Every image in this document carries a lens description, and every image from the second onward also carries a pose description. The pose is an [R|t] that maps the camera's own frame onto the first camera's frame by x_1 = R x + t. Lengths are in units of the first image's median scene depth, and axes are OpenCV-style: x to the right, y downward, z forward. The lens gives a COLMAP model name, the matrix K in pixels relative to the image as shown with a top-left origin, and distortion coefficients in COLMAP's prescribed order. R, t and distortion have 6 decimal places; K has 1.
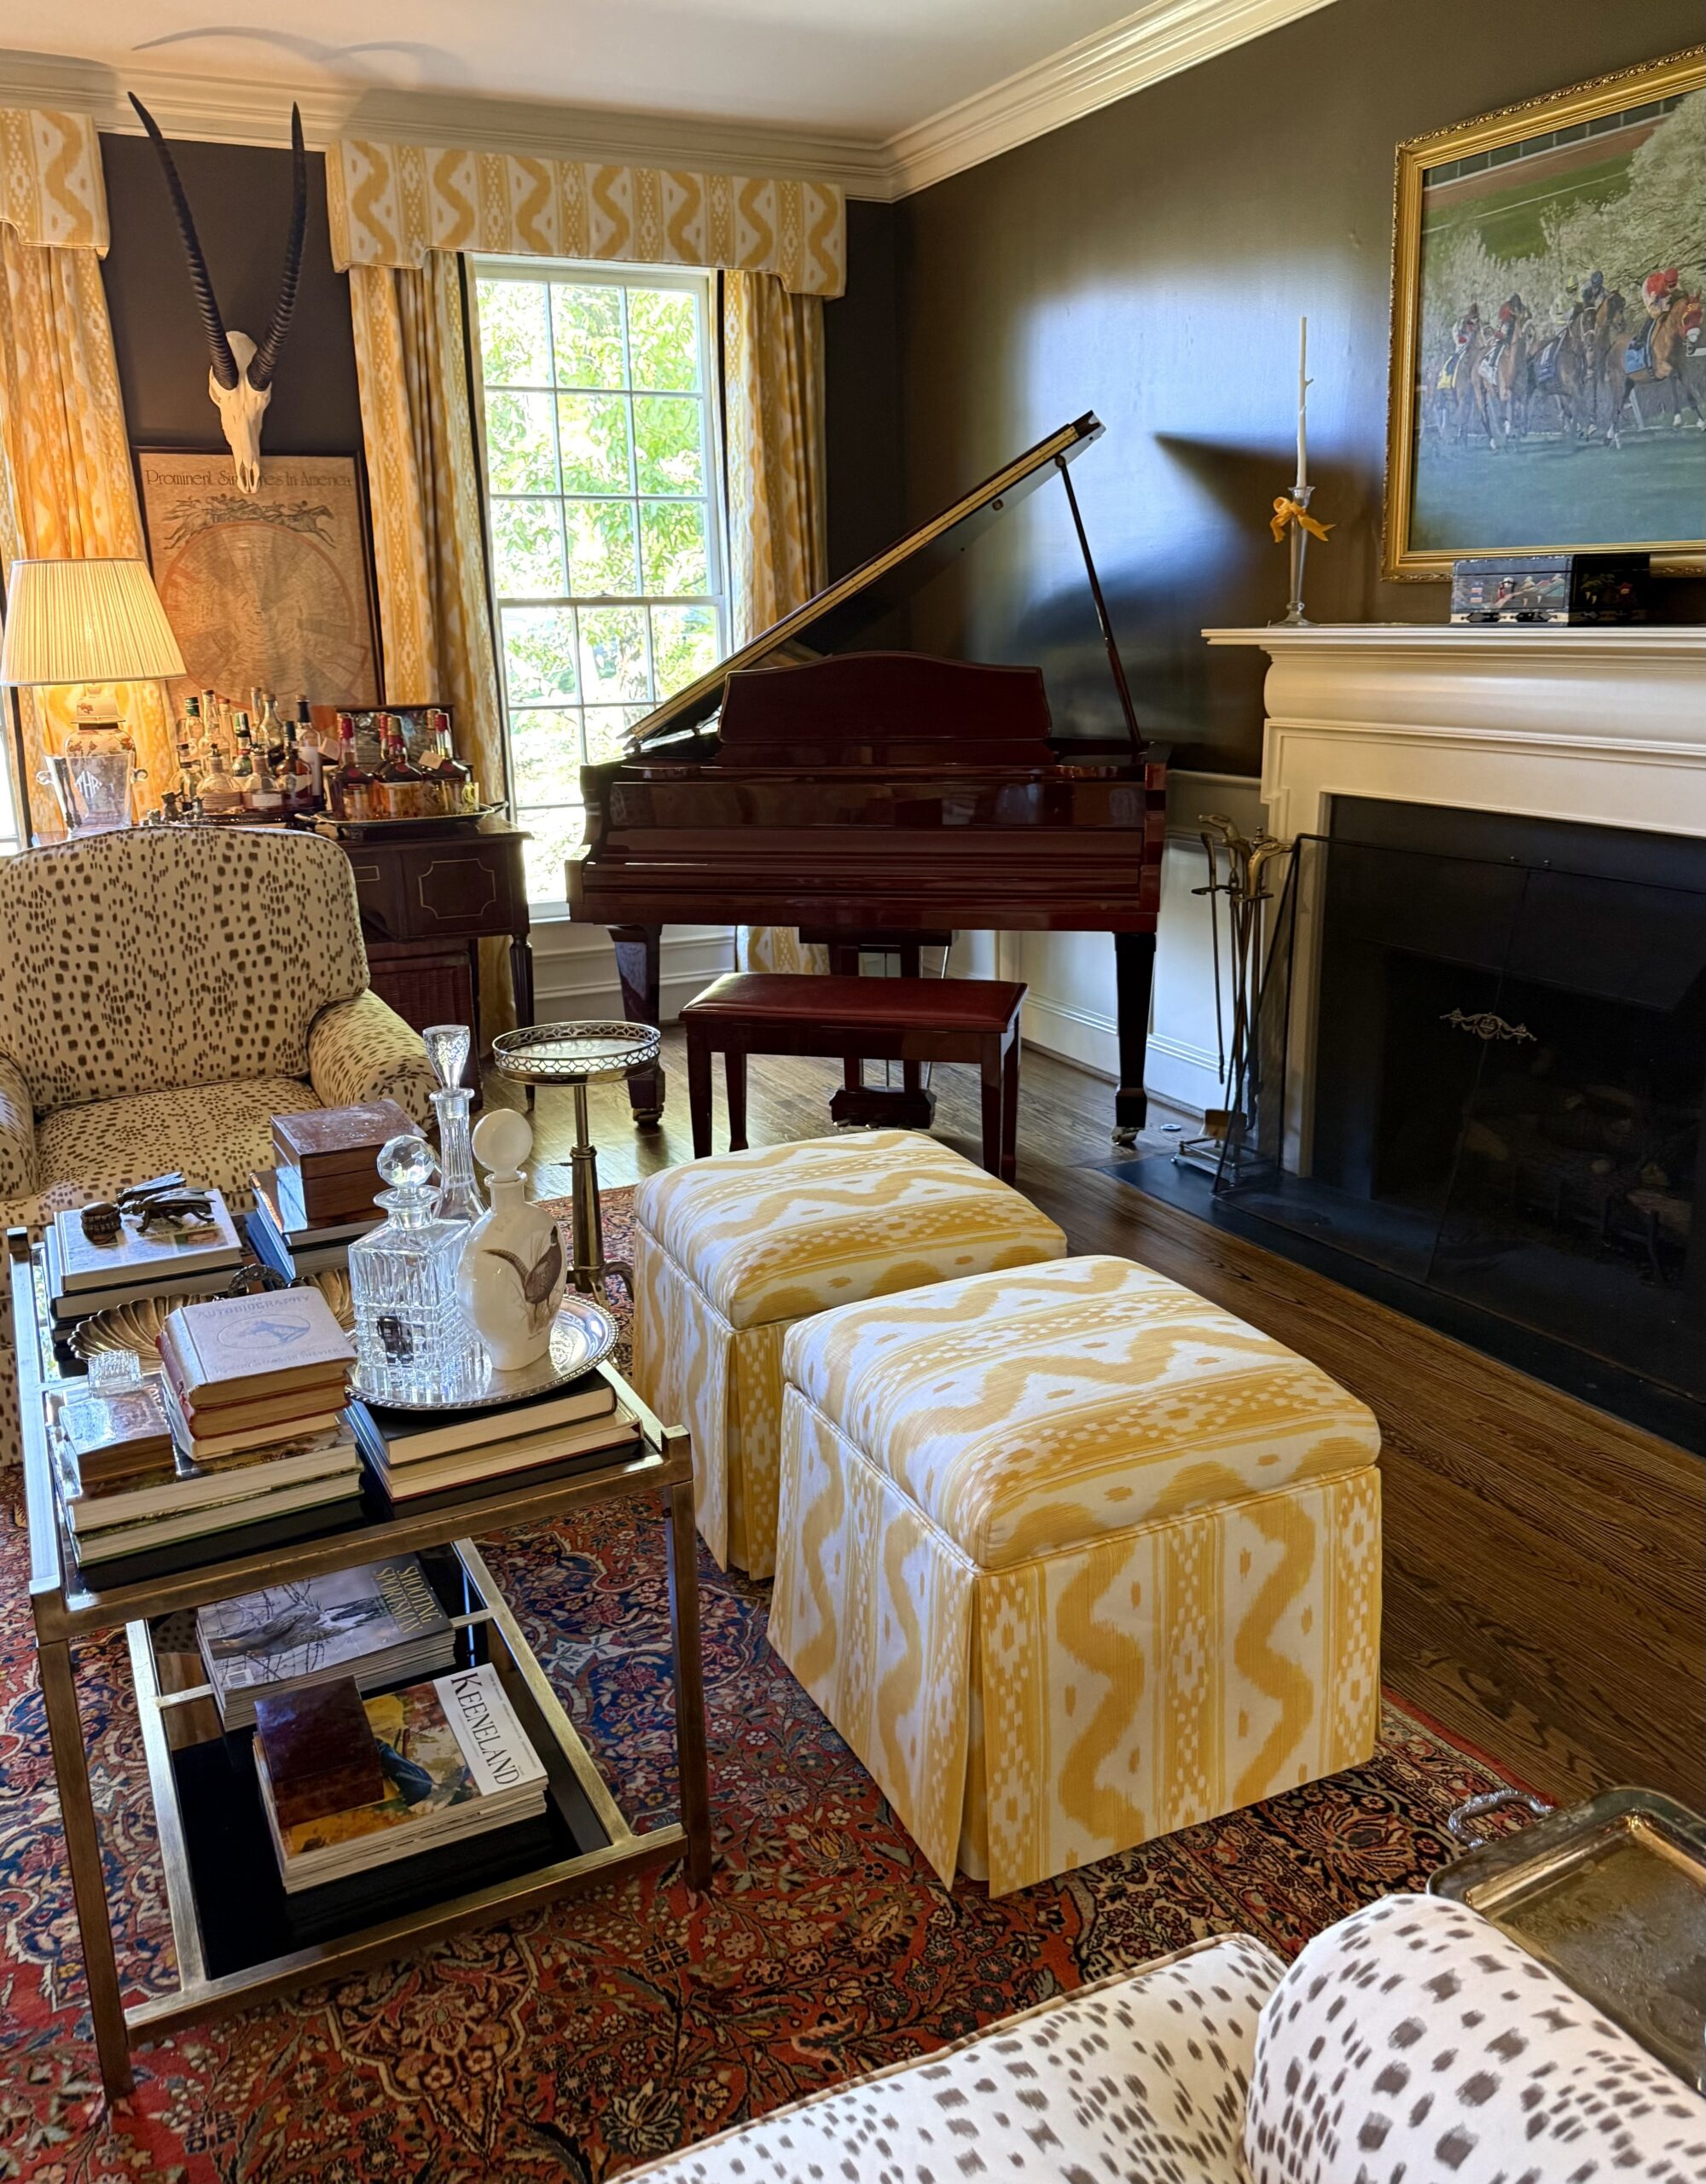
lens RADIAL K [[1779.8, 0, 853.0], [0, 1779.8, 1092.0], [0, 0, 1]] dist [-0.009422, 0.000125]
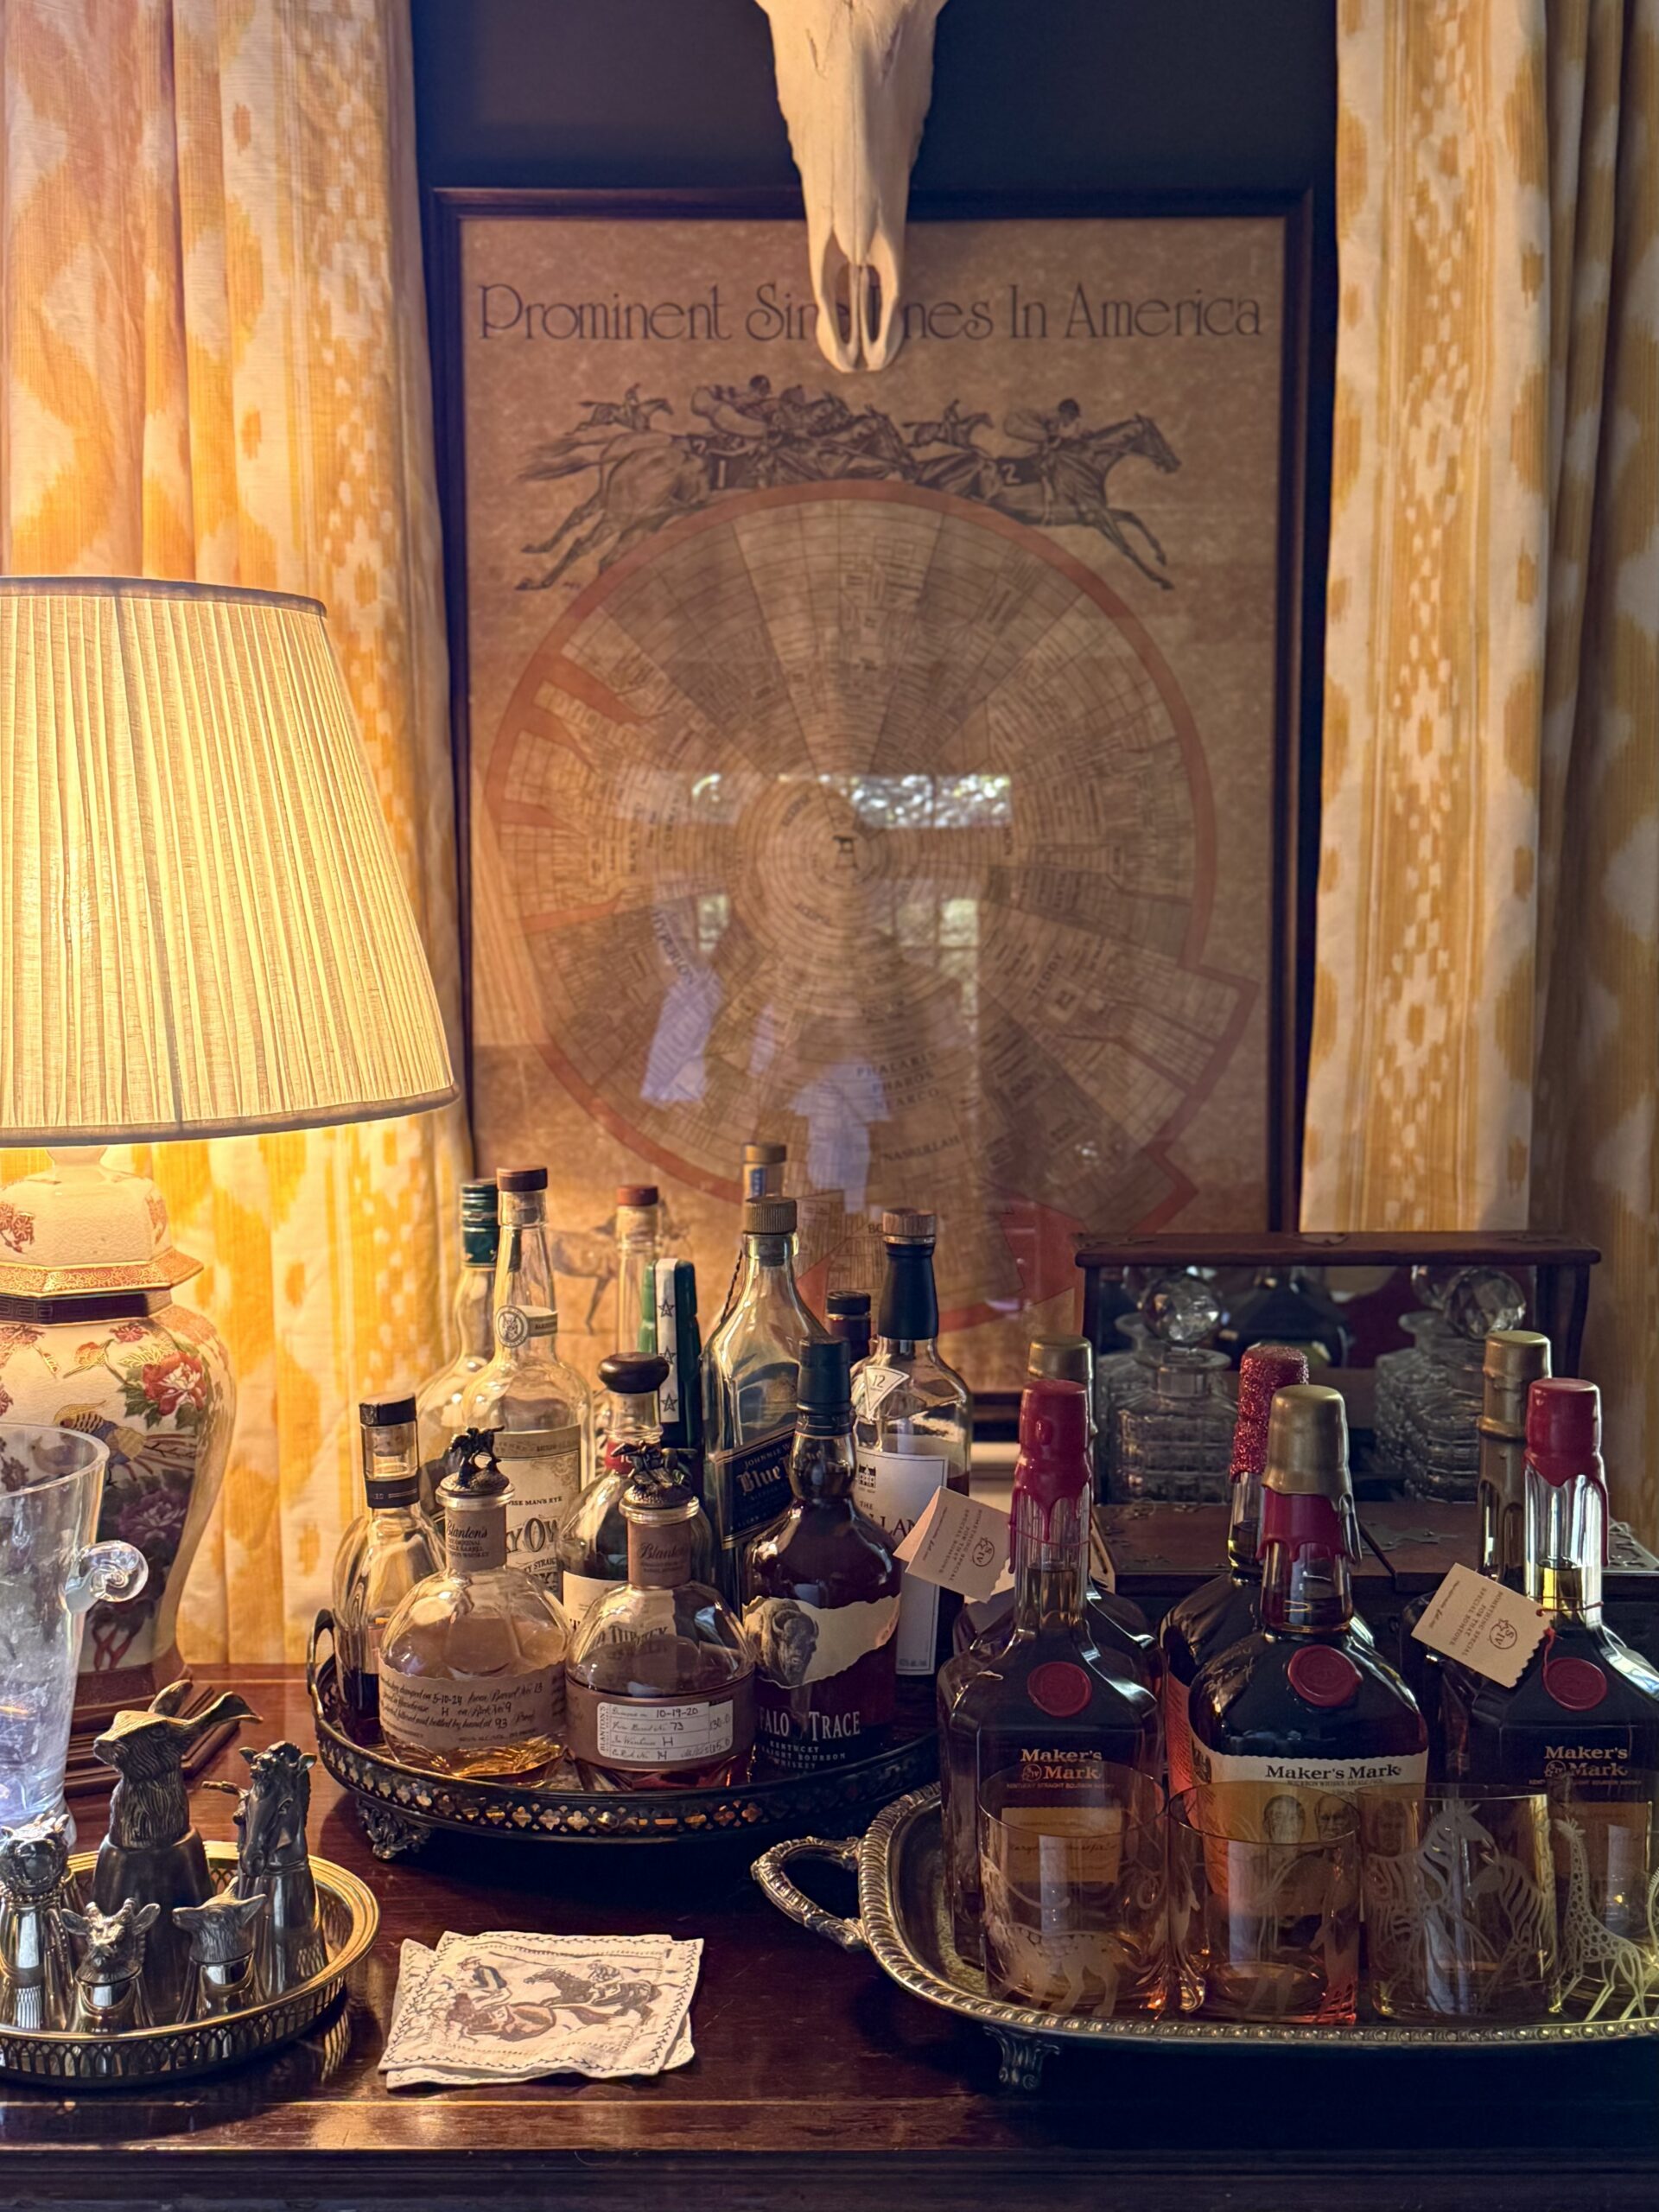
lens RADIAL K [[2545.5, 0, 829.5], [0, 2545.5, 1106.0], [0, 0, 1]] dist [0.164468, -0.006375]
pose [[0.894848, 0.069703, -0.440895, -0.175267], [-0.130755, 0.985337, -0.109607, -0.194197], [0.426790, 0.155731, 0.890841, 0.690276]]
